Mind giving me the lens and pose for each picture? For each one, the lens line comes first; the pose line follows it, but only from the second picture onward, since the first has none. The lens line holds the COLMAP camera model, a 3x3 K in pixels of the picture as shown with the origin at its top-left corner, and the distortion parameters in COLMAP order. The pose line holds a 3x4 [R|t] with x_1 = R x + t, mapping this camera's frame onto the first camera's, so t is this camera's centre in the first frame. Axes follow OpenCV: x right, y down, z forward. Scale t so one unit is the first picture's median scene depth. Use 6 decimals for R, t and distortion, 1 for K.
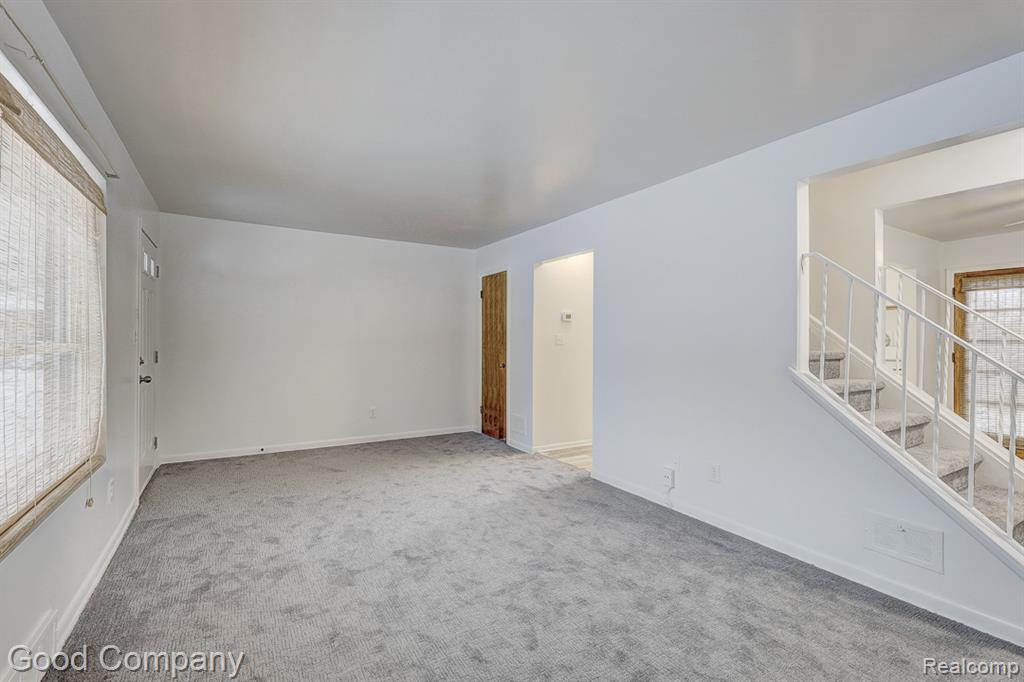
lens RADIAL K [[433.5, 0, 510.5], [0, 433.5, 341.5], [0, 0, 1]] dist [-0.000223, 0.000844]
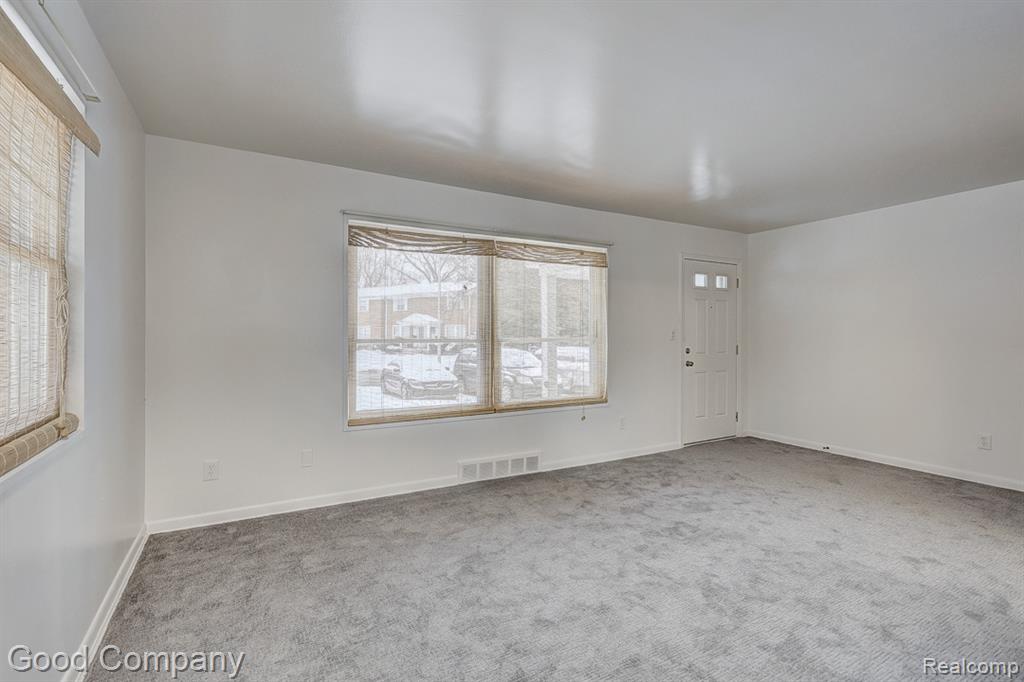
lens RADIAL K [[469.5, 0, 511.9], [0, 469.5, 337.6], [0, 0, 1]] dist [-0.002171, -0.000578]
pose [[-0.001984, 0.001995, -0.999996, 0.865372], [-0.004853, 0.999986, 0.002004, 0.000777], [0.999986, 0.004857, -0.001975, 0.497564]]
